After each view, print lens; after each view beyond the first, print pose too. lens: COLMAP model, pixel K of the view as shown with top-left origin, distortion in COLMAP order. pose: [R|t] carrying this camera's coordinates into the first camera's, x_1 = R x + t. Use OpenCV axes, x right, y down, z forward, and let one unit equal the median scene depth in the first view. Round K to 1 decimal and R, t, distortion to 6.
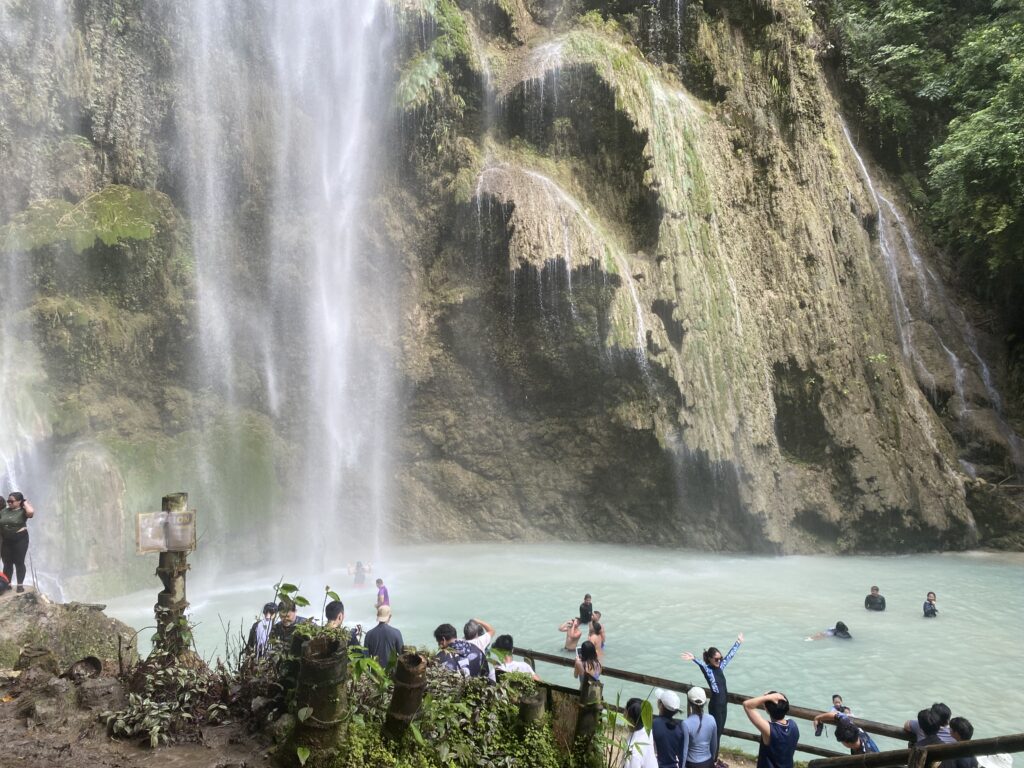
lens RADIAL K [[789.6, 0, 515.7], [0, 789.6, 382.9], [0, 0, 1]] dist [0.033138, -0.017112]
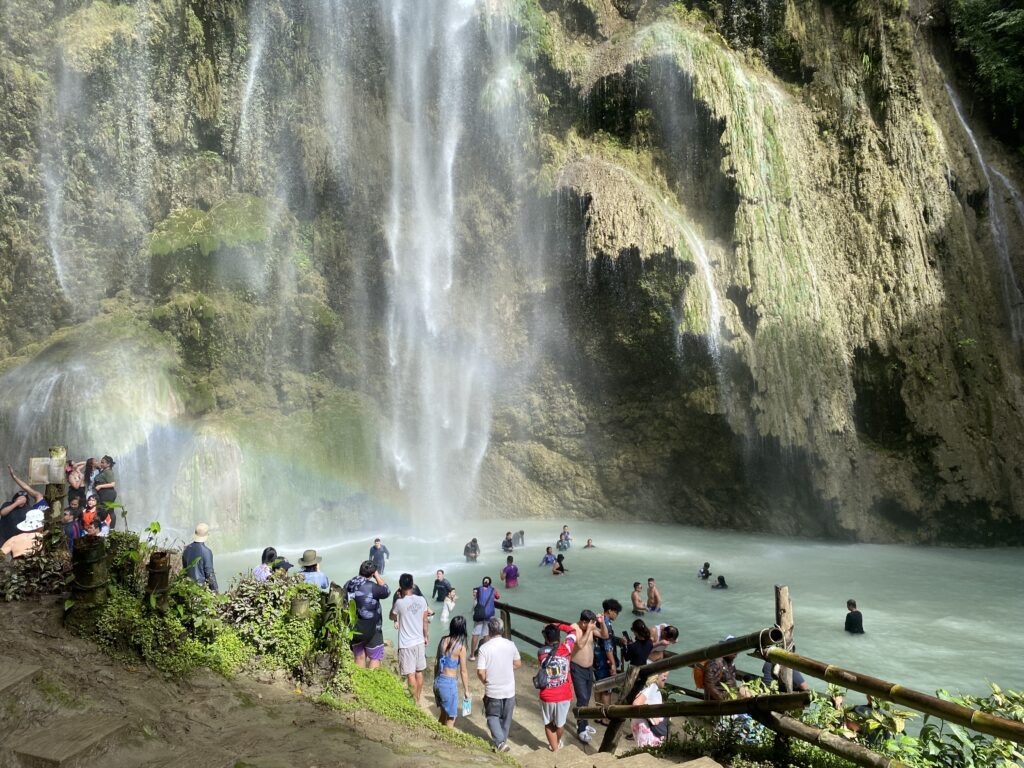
lens RADIAL K [[789.6, 0, 521.6], [0, 789.6, 376.2], [0, 0, 1]] dist [0.033138, -0.017112]
pose [[0.983272, 0.003775, -0.182105, 0.098608], [-0.001608, 0.999926, 0.012045, -0.001730], [0.182137, -0.011551, 0.983205, -0.044243]]
